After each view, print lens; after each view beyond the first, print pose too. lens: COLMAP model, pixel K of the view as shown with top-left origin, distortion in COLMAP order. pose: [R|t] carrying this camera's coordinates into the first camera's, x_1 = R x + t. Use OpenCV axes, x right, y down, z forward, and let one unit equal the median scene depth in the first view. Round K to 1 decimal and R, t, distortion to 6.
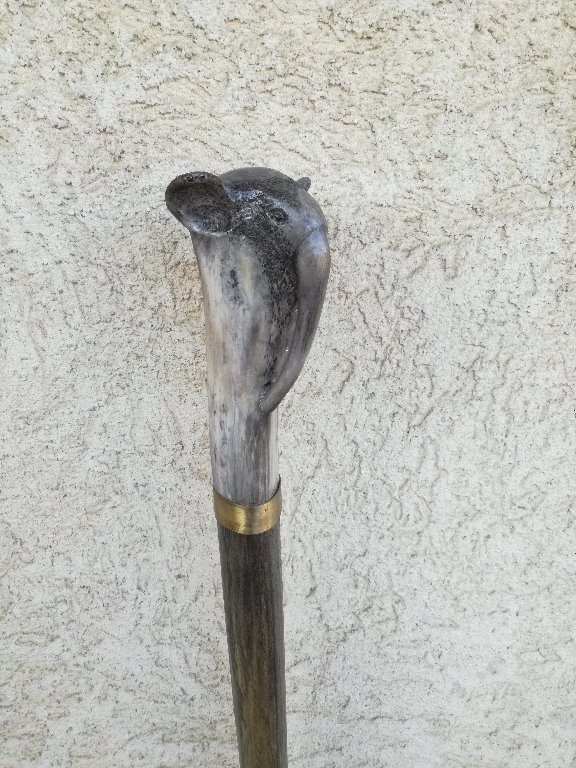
lens RADIAL K [[630.0, 0, 284.6], [0, 630.0, 381.1], [0, 0, 1]] dist [0.023077, -0.084017]
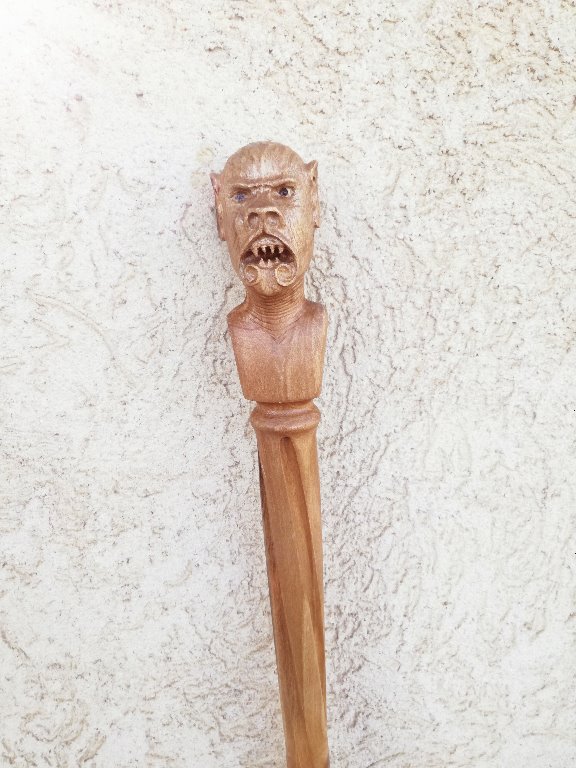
lens RADIAL K [[630.0, 0, 285.9], [0, 630.0, 387.4], [0, 0, 1]] dist [0.023077, -0.084017]
pose [[0.999901, 0.004447, 0.013317, -0.544574], [-0.004571, 0.999946, 0.009287, -0.043482], [-0.013275, -0.009347, 0.999868, 0.030360]]
